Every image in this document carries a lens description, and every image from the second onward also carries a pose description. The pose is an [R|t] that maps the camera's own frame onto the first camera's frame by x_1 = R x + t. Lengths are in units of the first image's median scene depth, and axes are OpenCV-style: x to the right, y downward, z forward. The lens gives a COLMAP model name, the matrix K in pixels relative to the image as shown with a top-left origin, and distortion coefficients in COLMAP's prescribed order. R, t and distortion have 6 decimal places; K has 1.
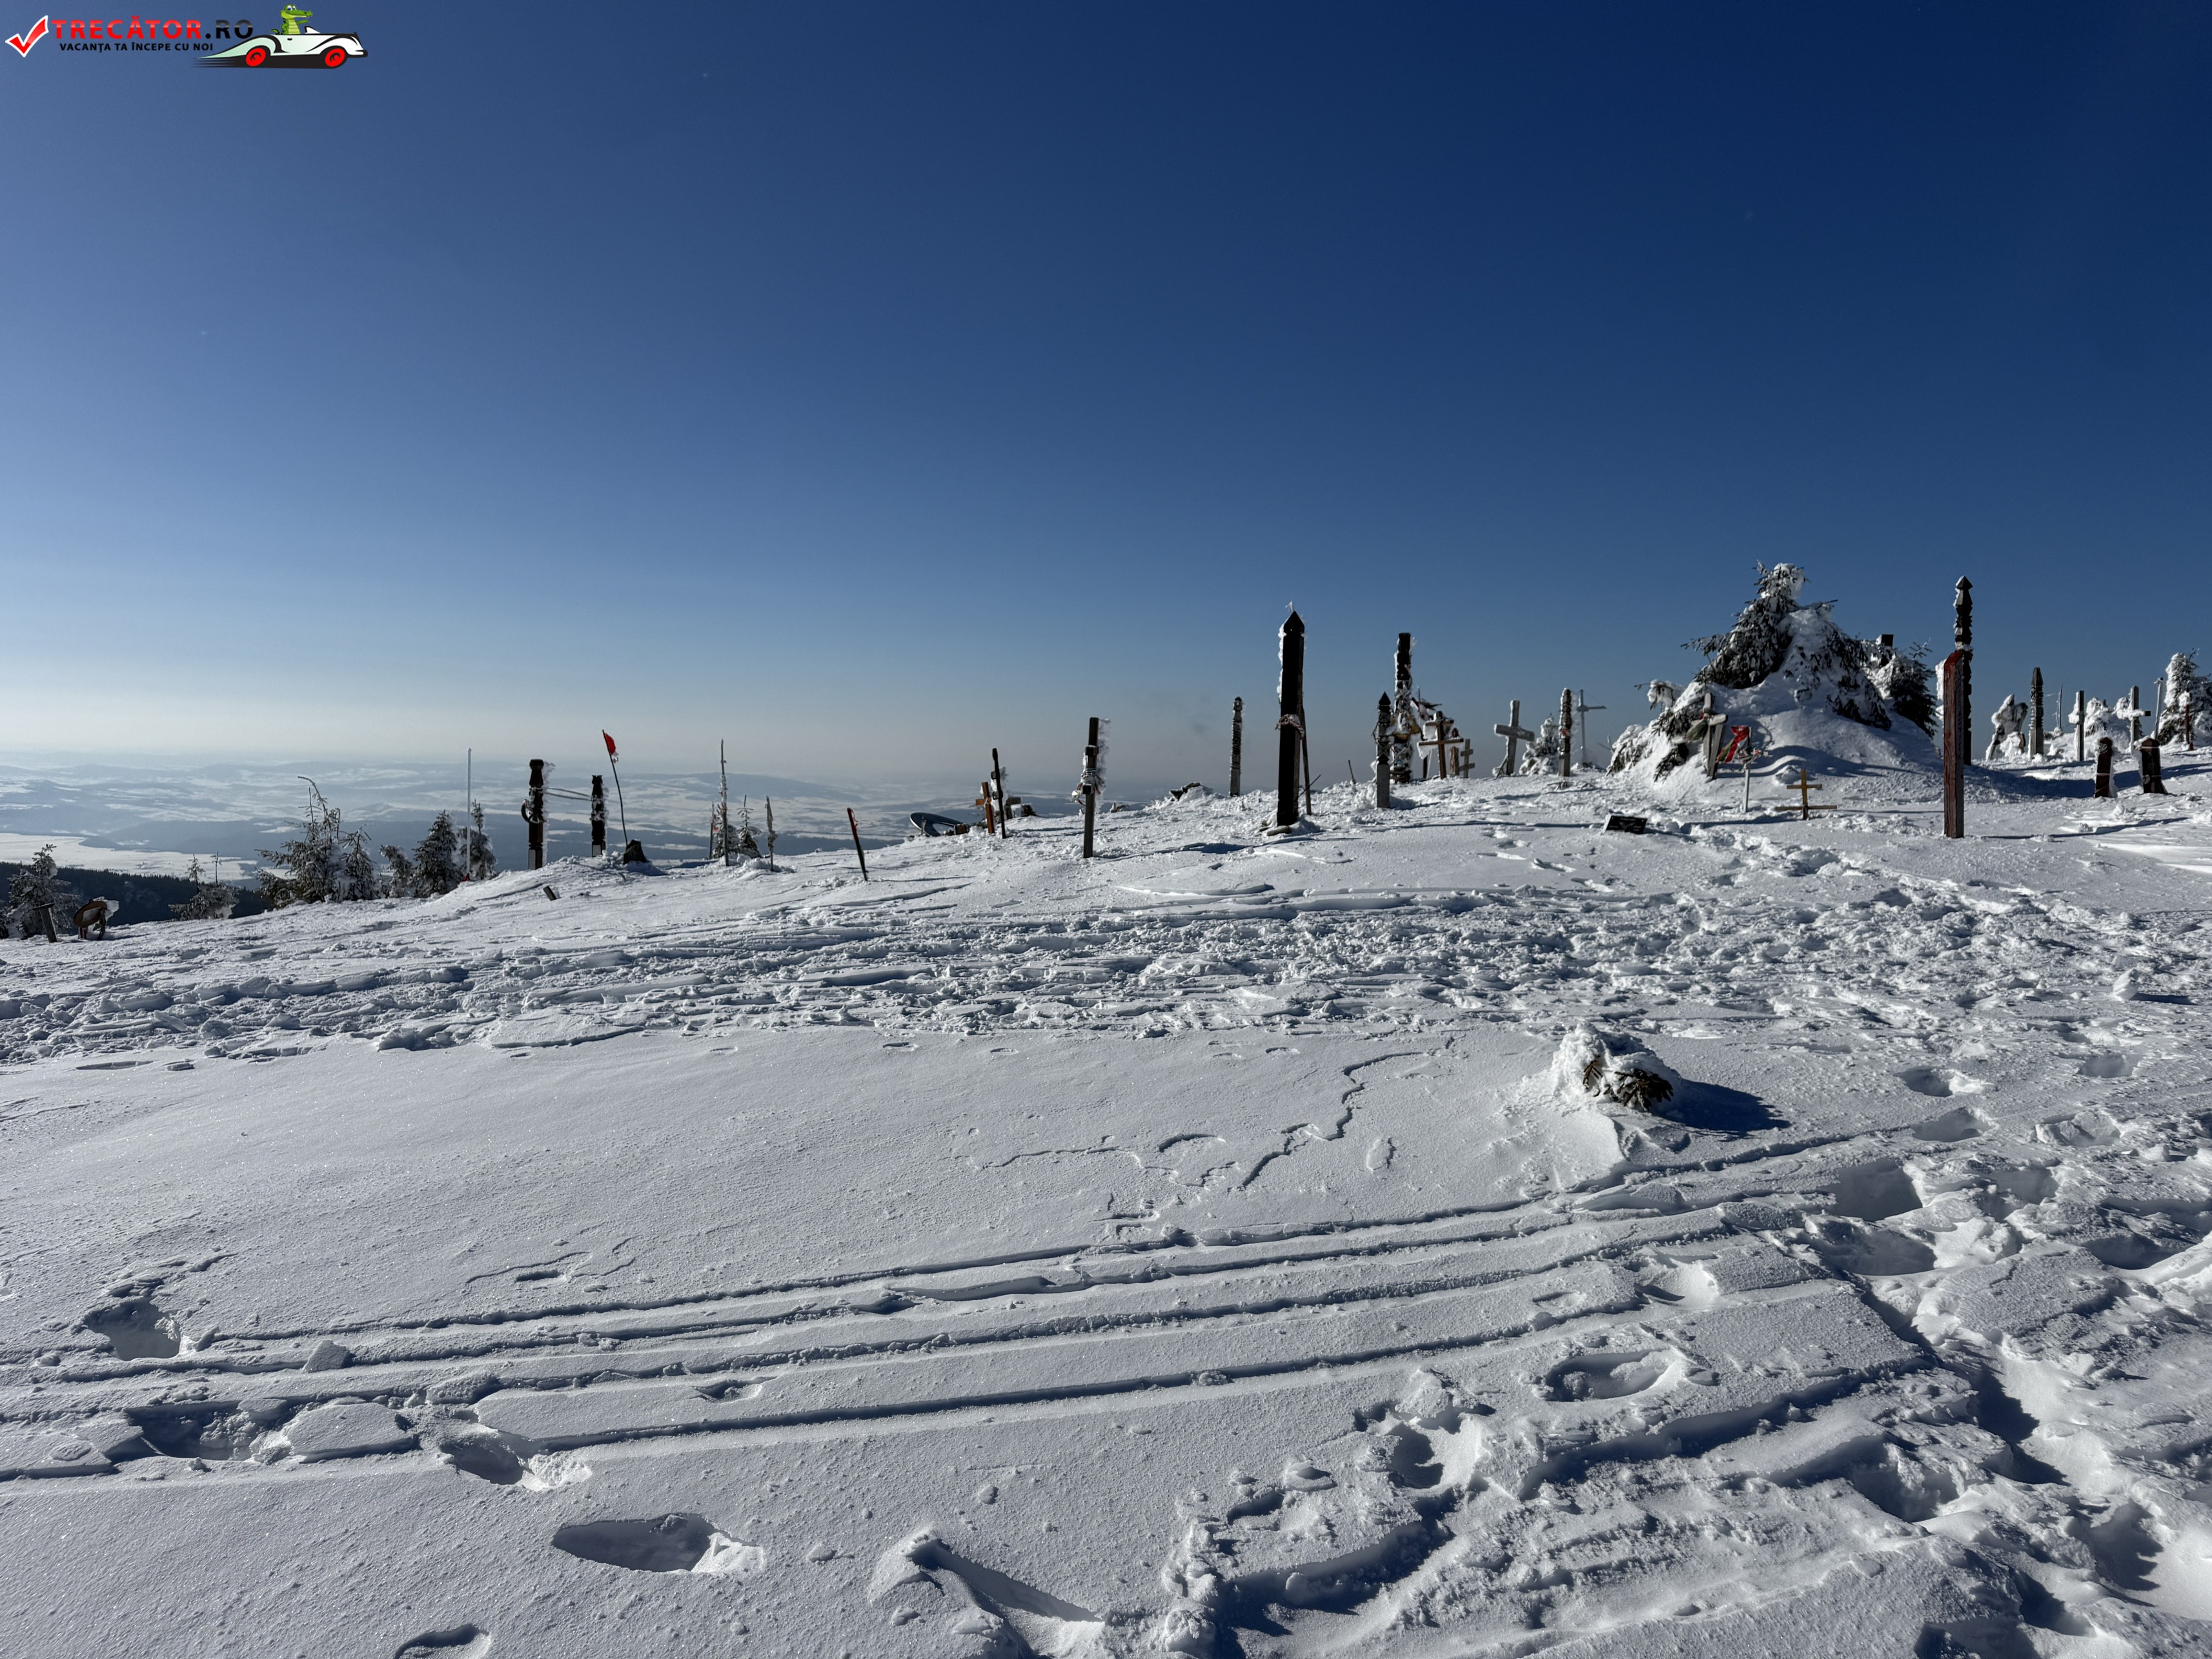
lens RADIAL K [[1546.5, 0, 1102.3], [0, 1546.5, 817.9], [0, 0, 1]] dist [0.040958, -0.045558]
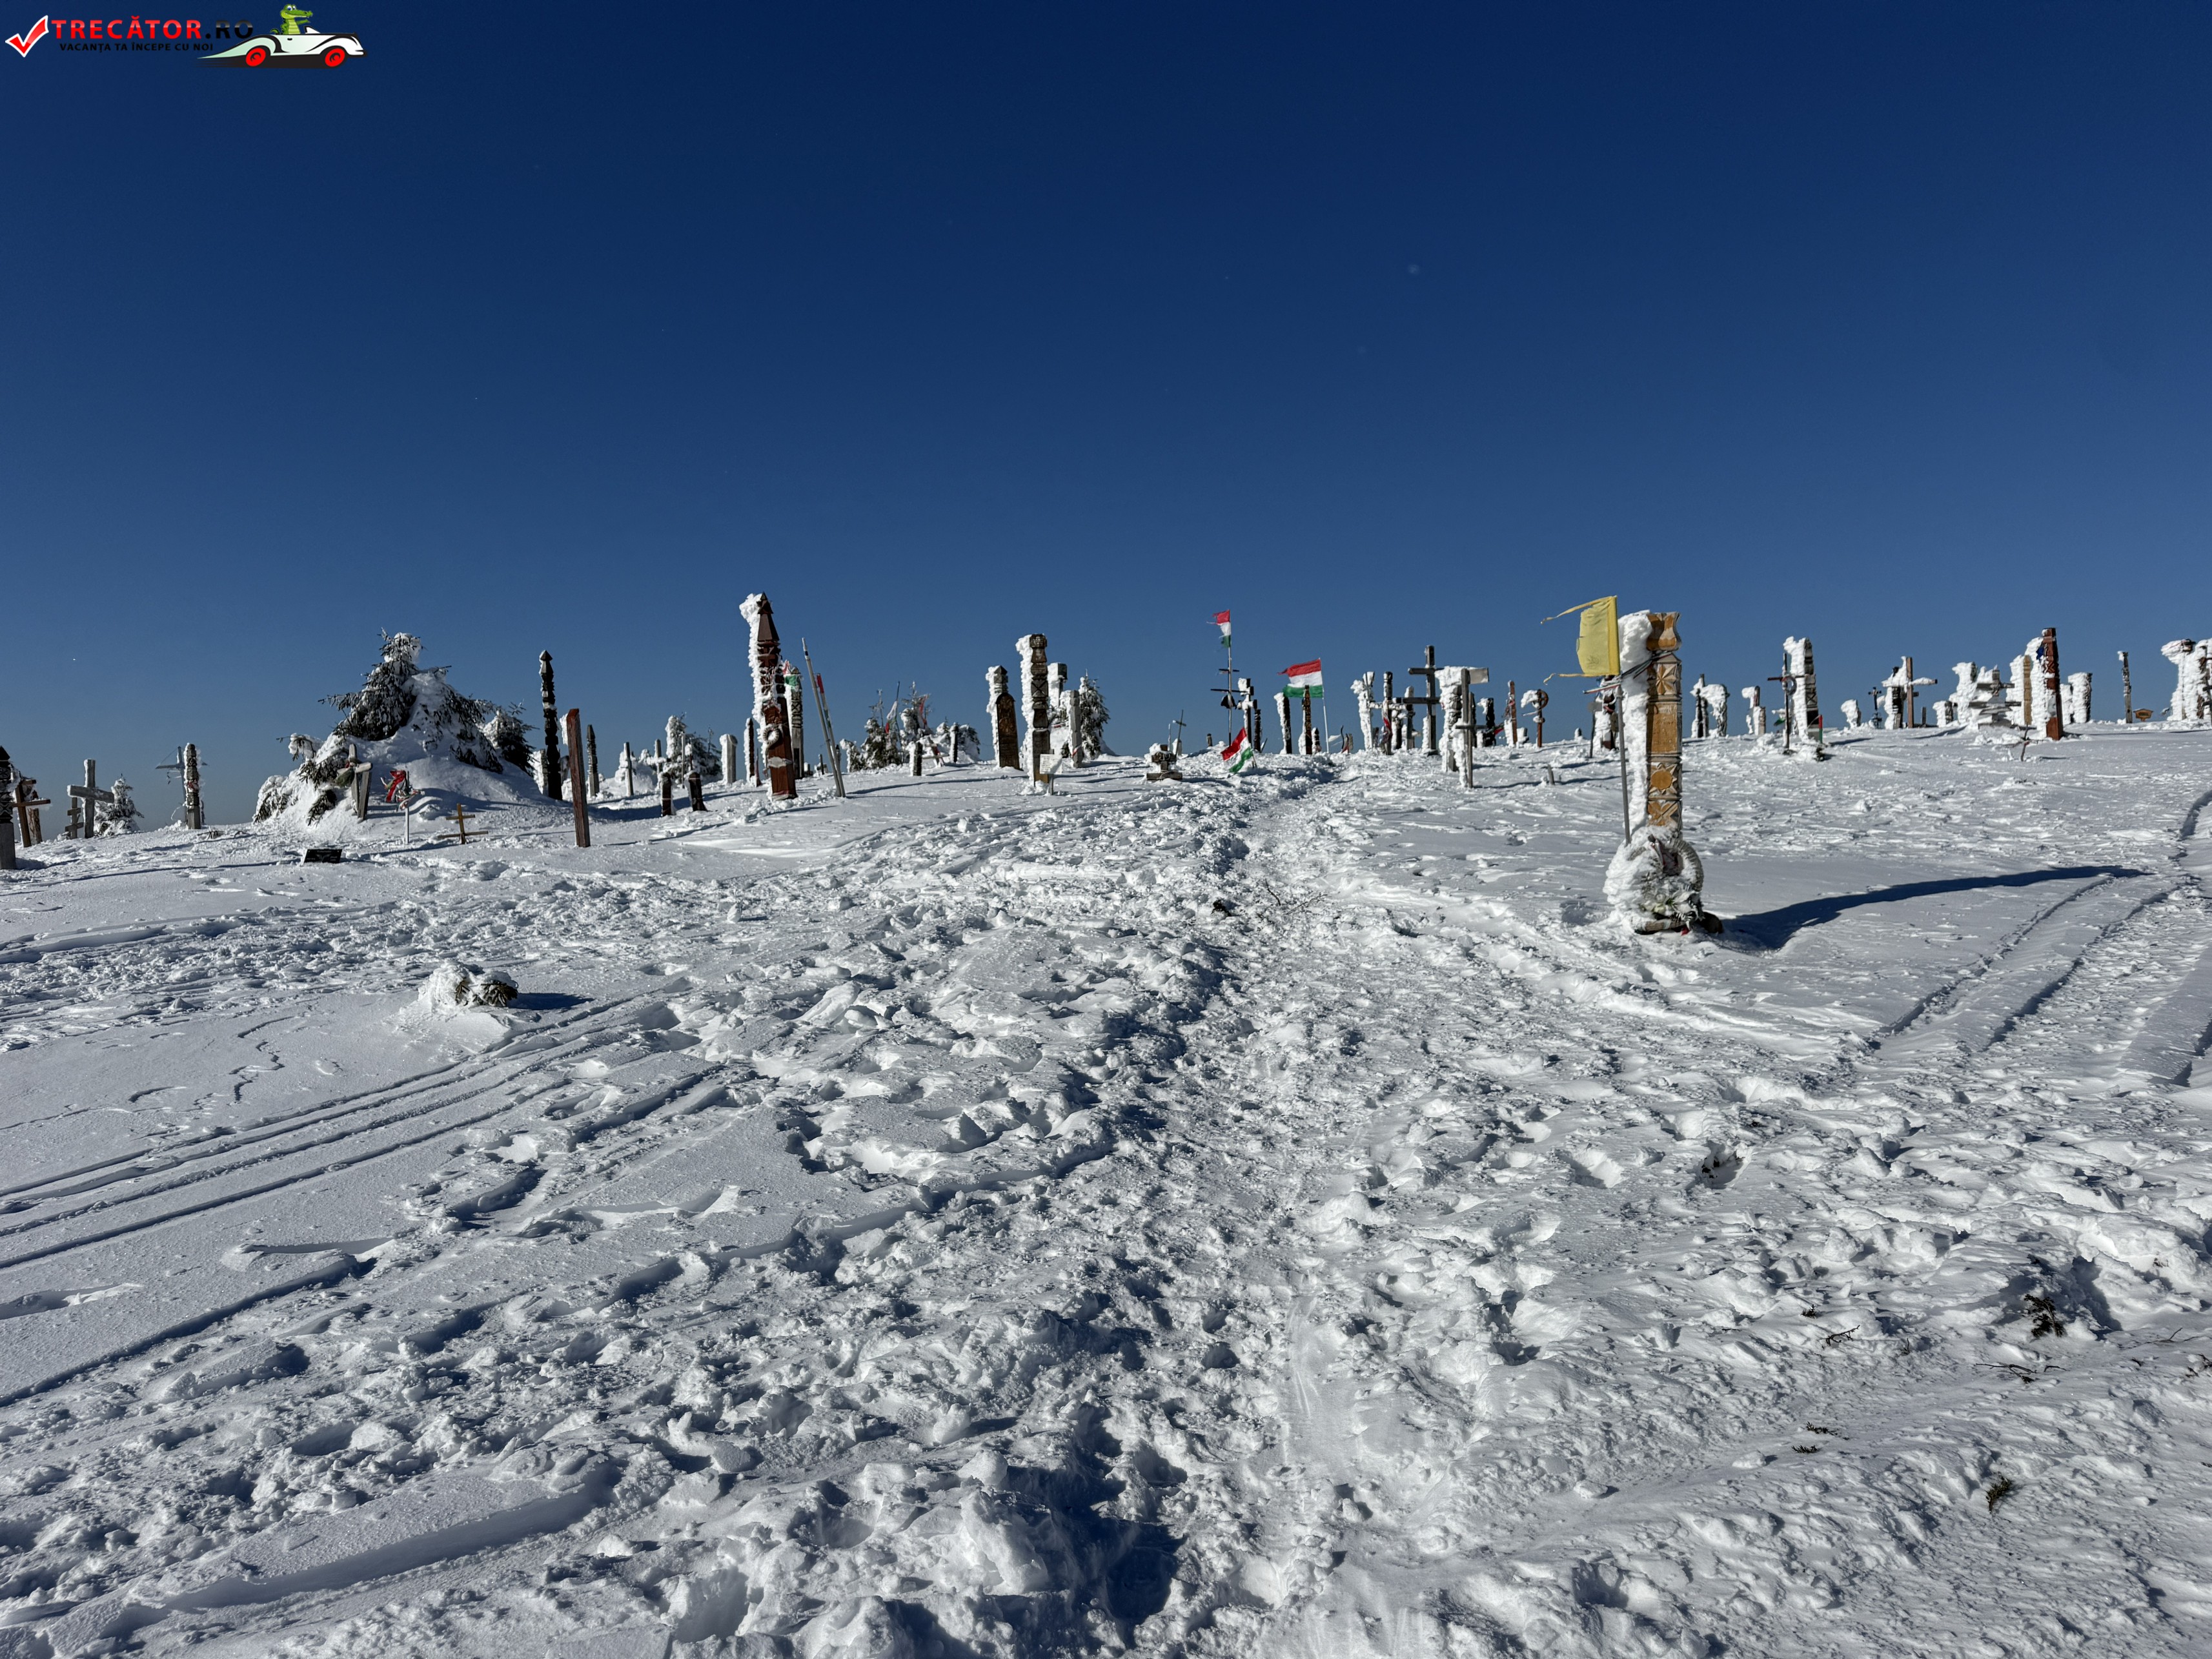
lens RADIAL K [[1546.5, 0, 1105.3], [0, 1546.5, 826.5], [0, 0, 1]] dist [0.040958, -0.045558]
pose [[0.629646, -0.051896, 0.775147, -0.232644], [0.079007, 0.996871, 0.002563, 0.031129], [-0.772854, 0.059628, 0.631776, -0.212606]]
